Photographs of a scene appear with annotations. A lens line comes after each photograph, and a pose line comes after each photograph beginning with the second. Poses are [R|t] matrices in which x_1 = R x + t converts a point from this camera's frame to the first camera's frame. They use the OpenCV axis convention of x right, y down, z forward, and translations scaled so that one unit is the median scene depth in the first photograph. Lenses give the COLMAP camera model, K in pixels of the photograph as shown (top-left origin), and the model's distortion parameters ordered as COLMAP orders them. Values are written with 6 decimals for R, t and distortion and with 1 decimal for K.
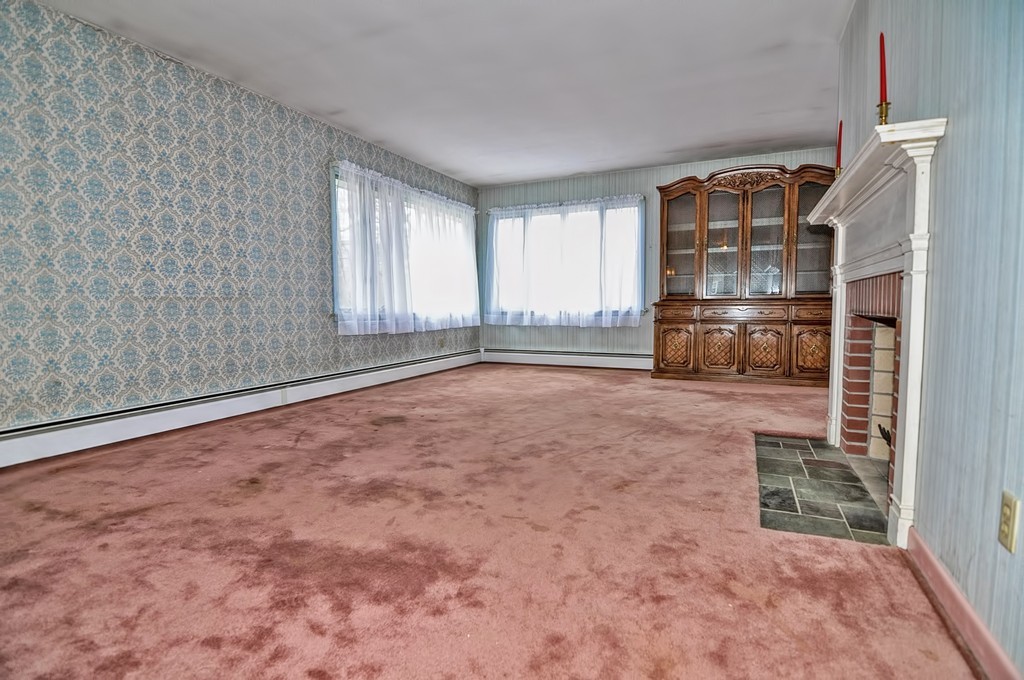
lens RADIAL K [[501.0, 0, 508.9], [0, 501.0, 341.5], [0, 0, 1]] dist [-0.002409, -0.003660]
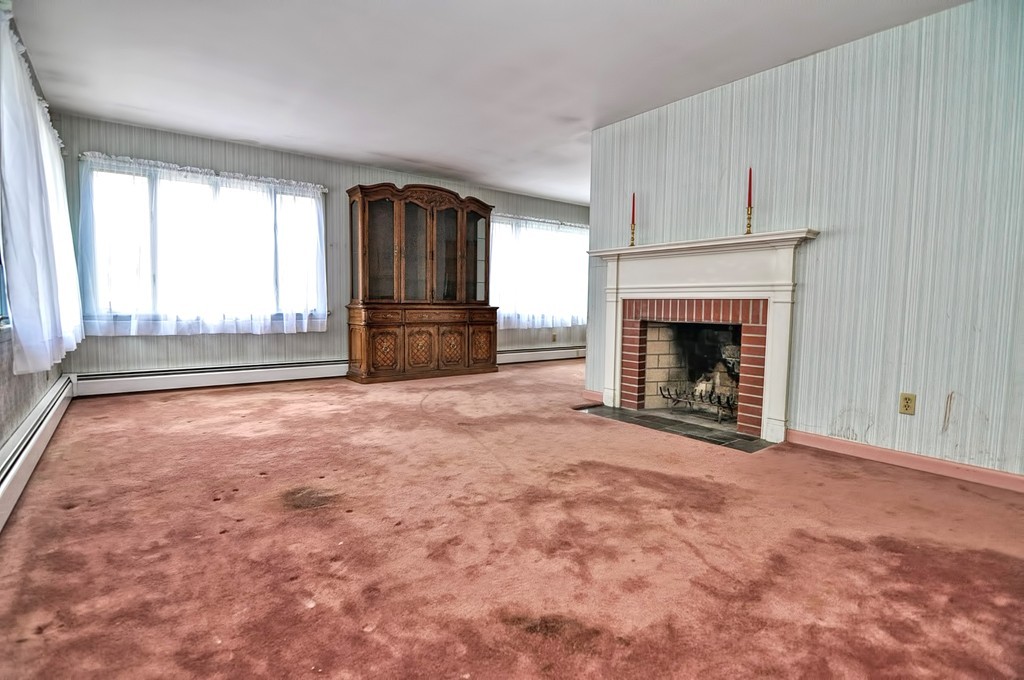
lens RADIAL K [[501.0, 0, 516.1], [0, 501.0, 344.3], [0, 0, 1]] dist [-0.002409, -0.003660]
pose [[0.460468, -0.061522, 0.885542, -0.385913], [0.045502, 0.997920, 0.045668, -0.031015], [-0.886509, 0.019265, 0.462310, 0.263608]]
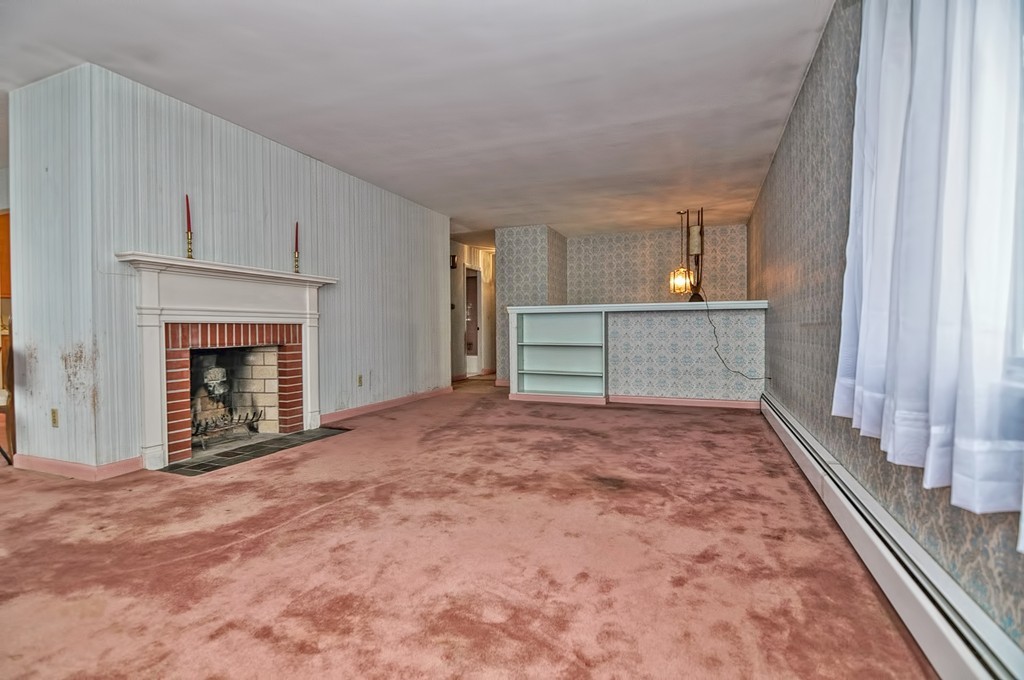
lens RADIAL K [[501.0, 0, 514.9], [0, 501.0, 338.8], [0, 0, 1]] dist [-0.002409, -0.003660]
pose [[-0.997838, 0.009540, -0.065031, -0.032145], [0.003744, 0.996054, 0.088669, -0.084307], [0.065621, 0.088234, -0.993936, 1.009511]]
